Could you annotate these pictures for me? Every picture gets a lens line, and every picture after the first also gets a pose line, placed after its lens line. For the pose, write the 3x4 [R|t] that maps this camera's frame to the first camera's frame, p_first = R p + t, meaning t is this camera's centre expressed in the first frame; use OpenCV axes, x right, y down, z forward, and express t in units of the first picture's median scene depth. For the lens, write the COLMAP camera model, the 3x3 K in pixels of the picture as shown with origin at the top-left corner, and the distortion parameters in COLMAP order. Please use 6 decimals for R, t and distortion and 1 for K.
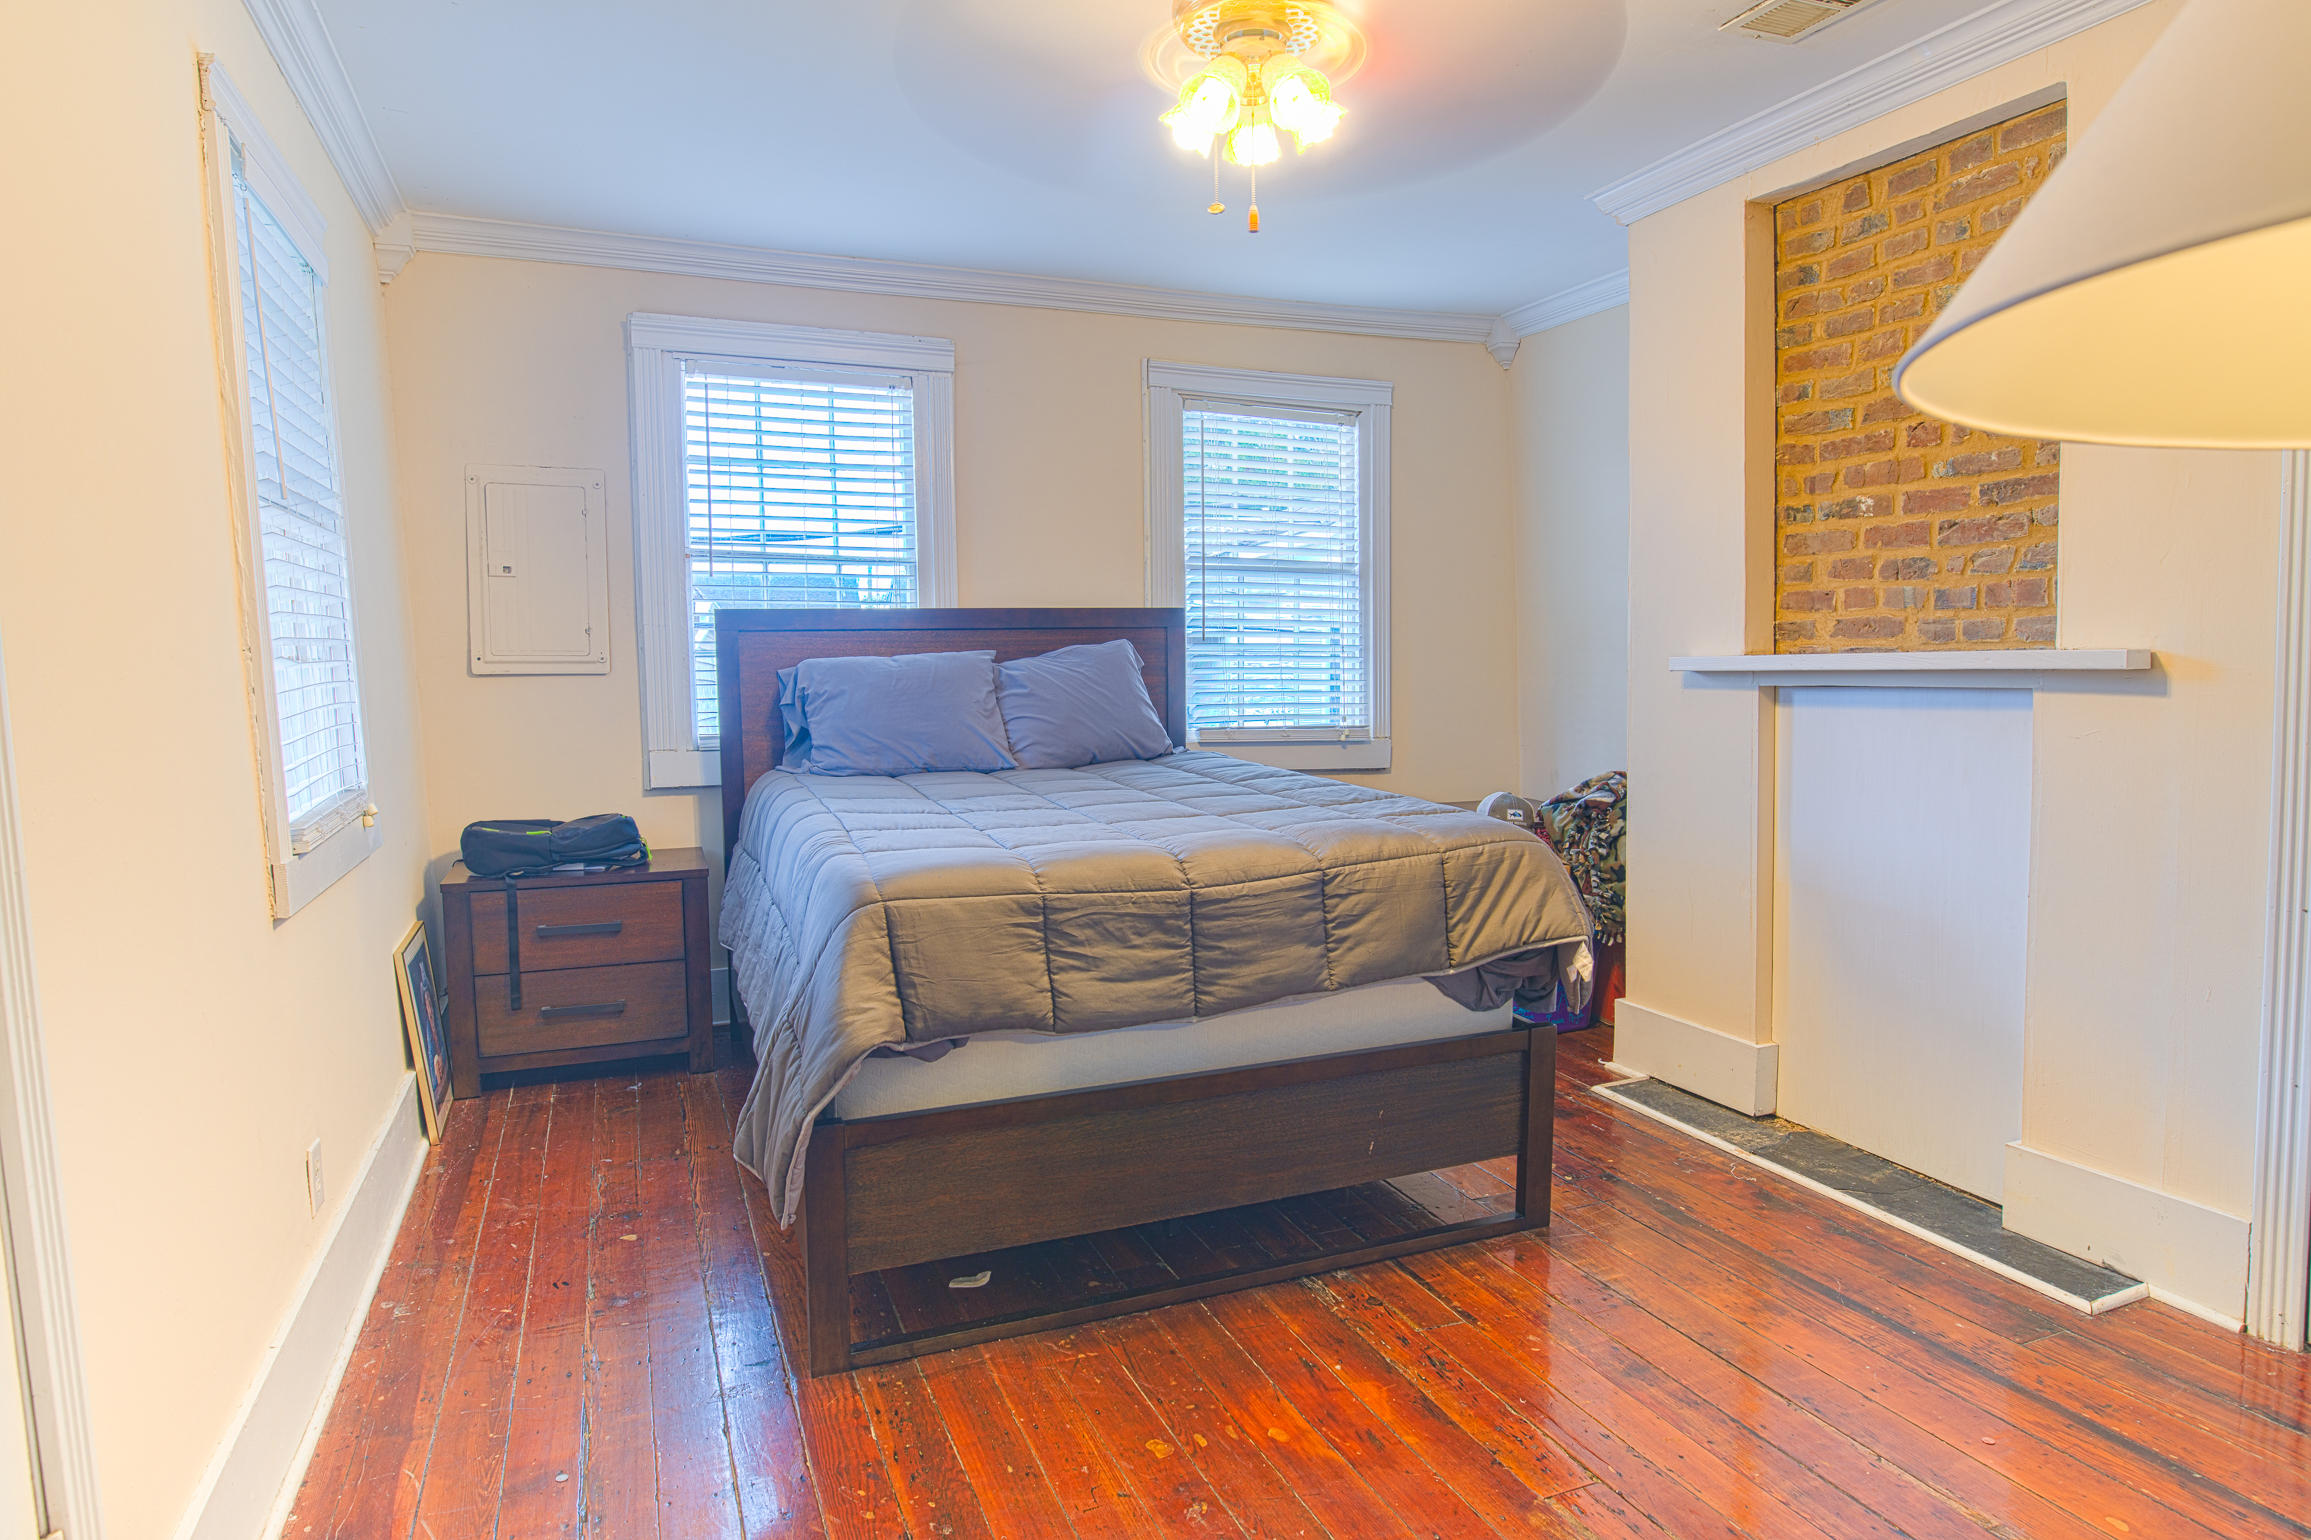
lens RADIAL K [[1335.1, 0, 1155.5], [0, 1335.1, 770.0], [0, 0, 1]] dist [-0.018056, -0.003559]
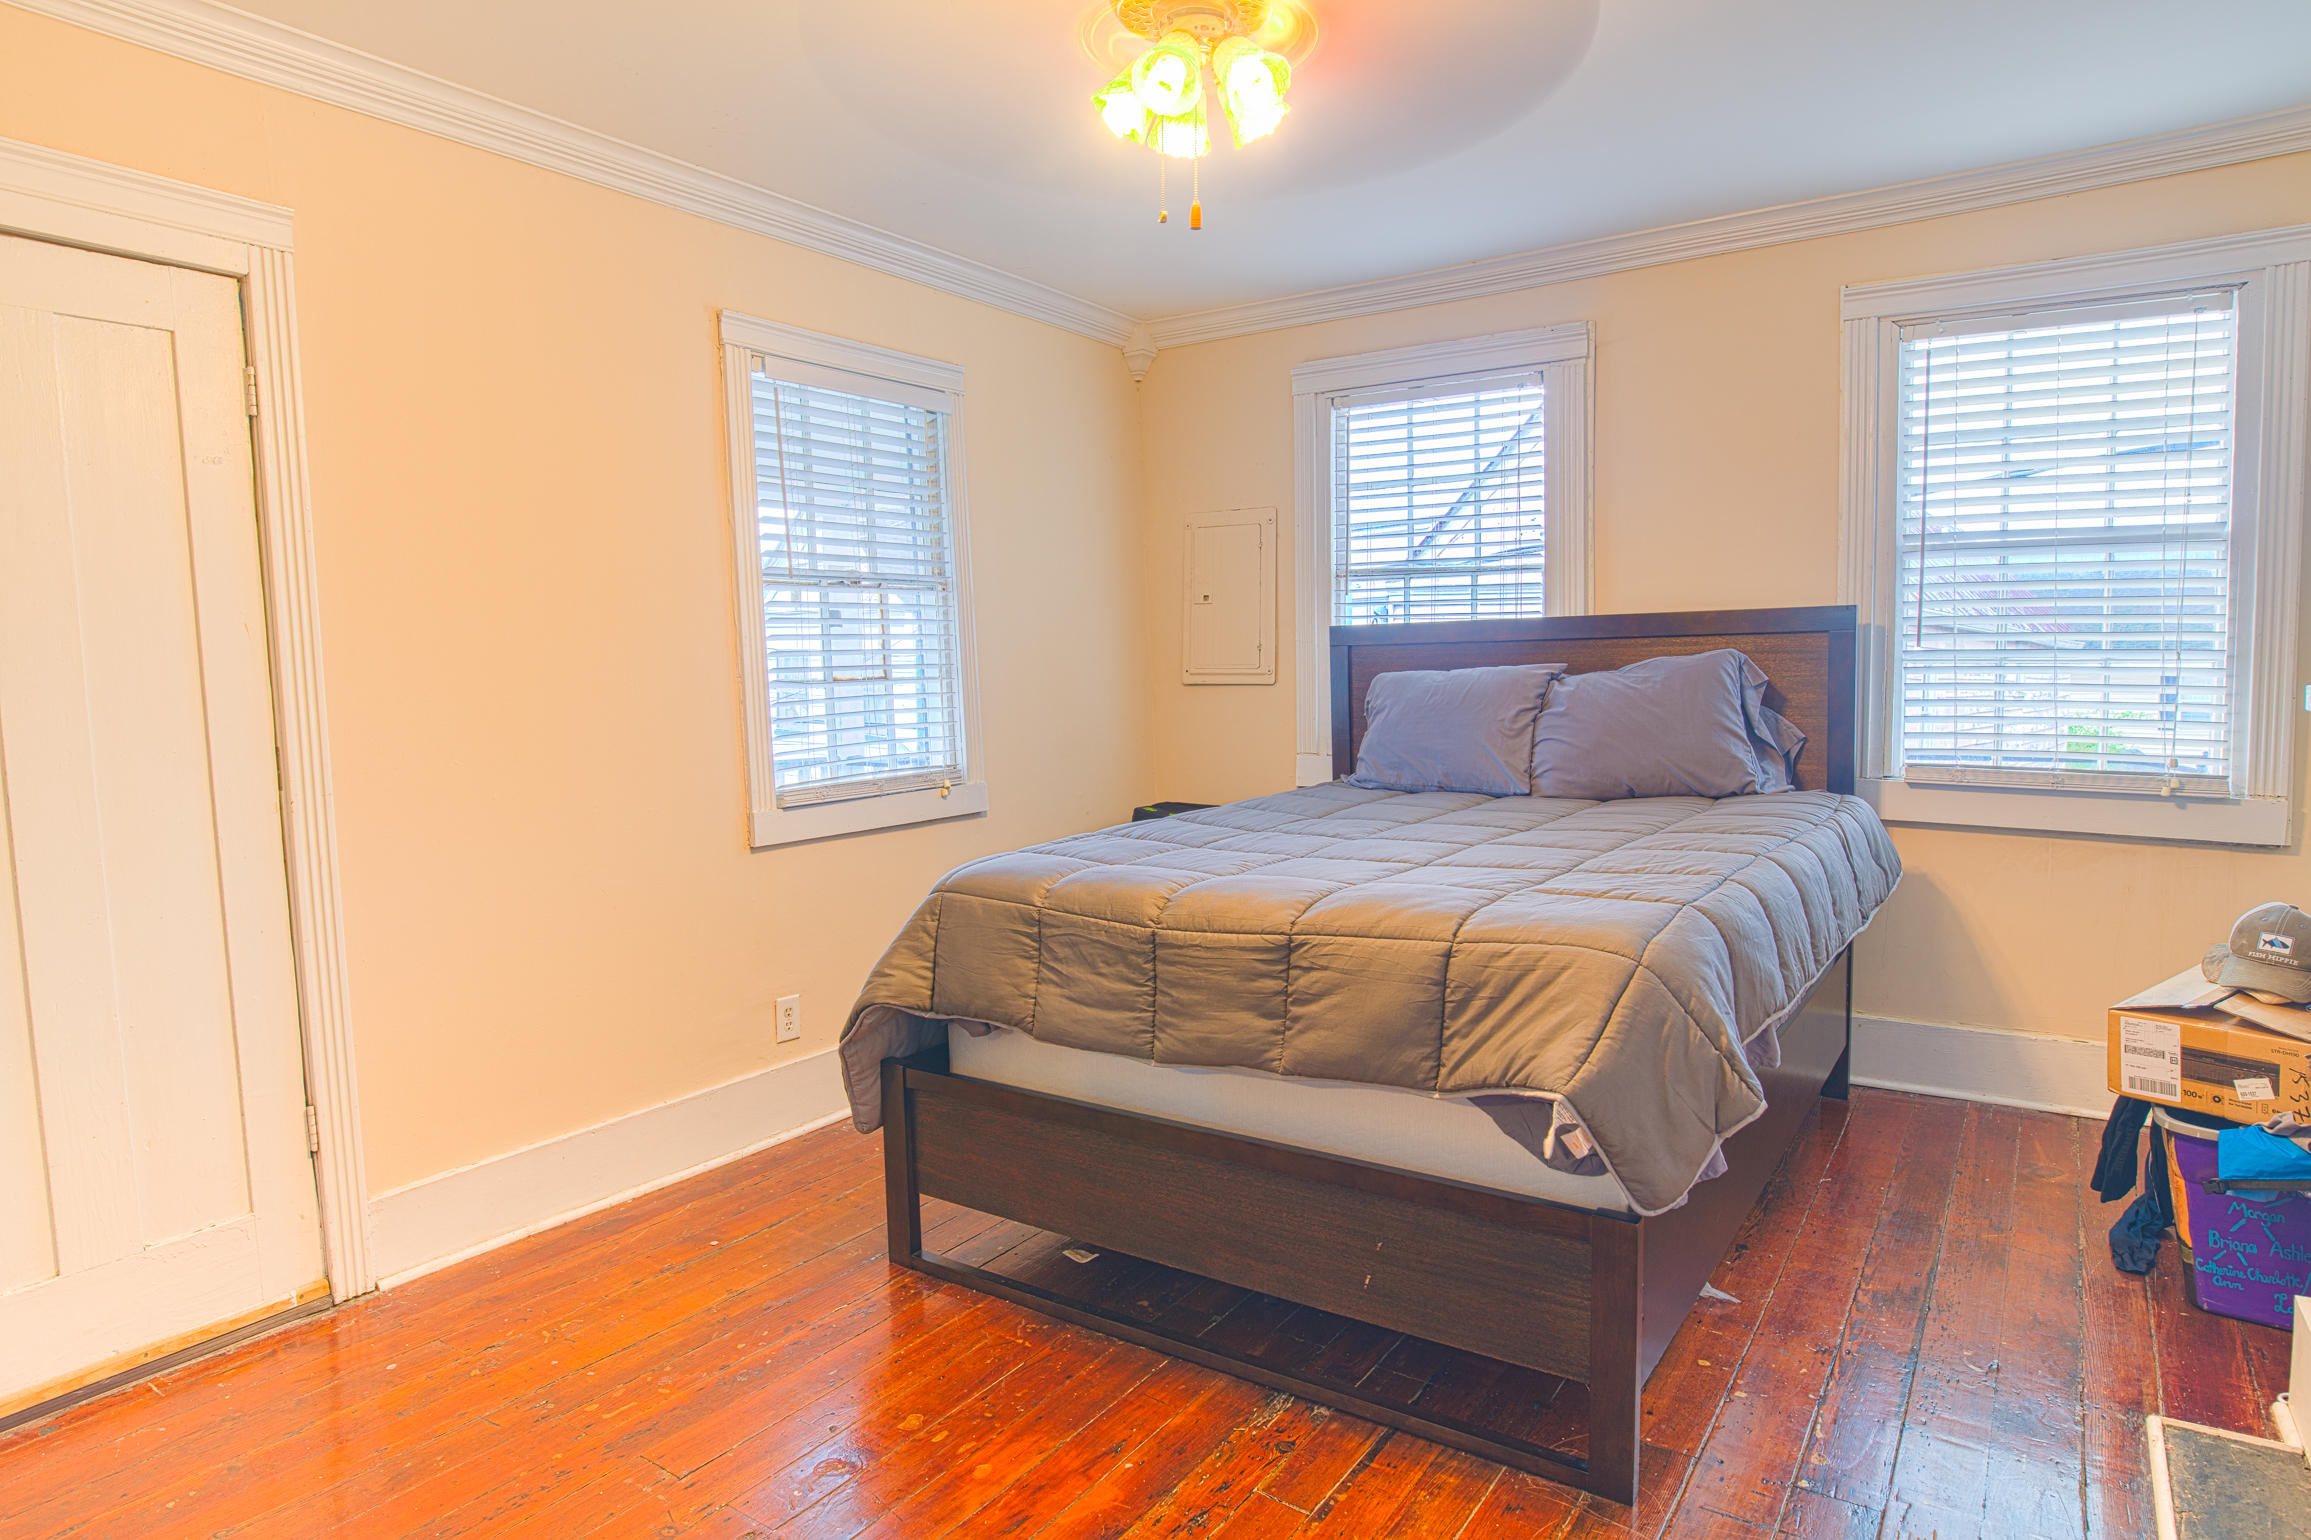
lens RADIAL K [[1335.1, 0, 1155.5], [0, 1335.1, 770.0], [0, 0, 1]] dist [-0.018056, -0.003559]
pose [[0.552859, 0.065737, -0.830678, 0.788494], [-0.059086, 0.997467, 0.039611, -0.060806], [0.831177, 0.027182, 0.555342, 0.442361]]
